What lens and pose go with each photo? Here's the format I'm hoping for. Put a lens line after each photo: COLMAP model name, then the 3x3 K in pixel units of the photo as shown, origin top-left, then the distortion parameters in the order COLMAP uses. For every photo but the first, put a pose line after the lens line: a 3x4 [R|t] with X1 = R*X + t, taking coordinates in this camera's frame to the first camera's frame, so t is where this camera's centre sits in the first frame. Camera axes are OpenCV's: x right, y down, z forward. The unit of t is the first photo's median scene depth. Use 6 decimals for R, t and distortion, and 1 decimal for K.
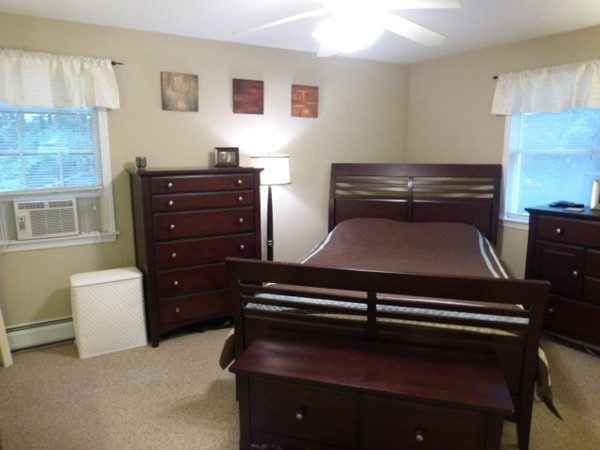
lens RADIAL K [[441.2, 0, 300.0], [0, 441.2, 225.0], [0, 0, 1]] dist [-0.006793, -0.002459]
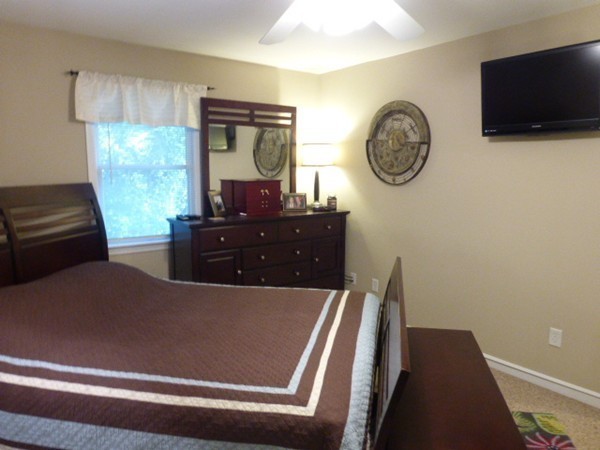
lens RADIAL K [[441.2, 0, 300.0], [0, 441.2, 225.0], [0, 0, 1]] dist [-0.006793, -0.002459]
pose [[-0.087486, -0.148048, 0.985103, -0.434831], [0.159548, 0.974046, 0.160556, -0.144235], [-0.983306, 0.171217, -0.061595, 0.754718]]
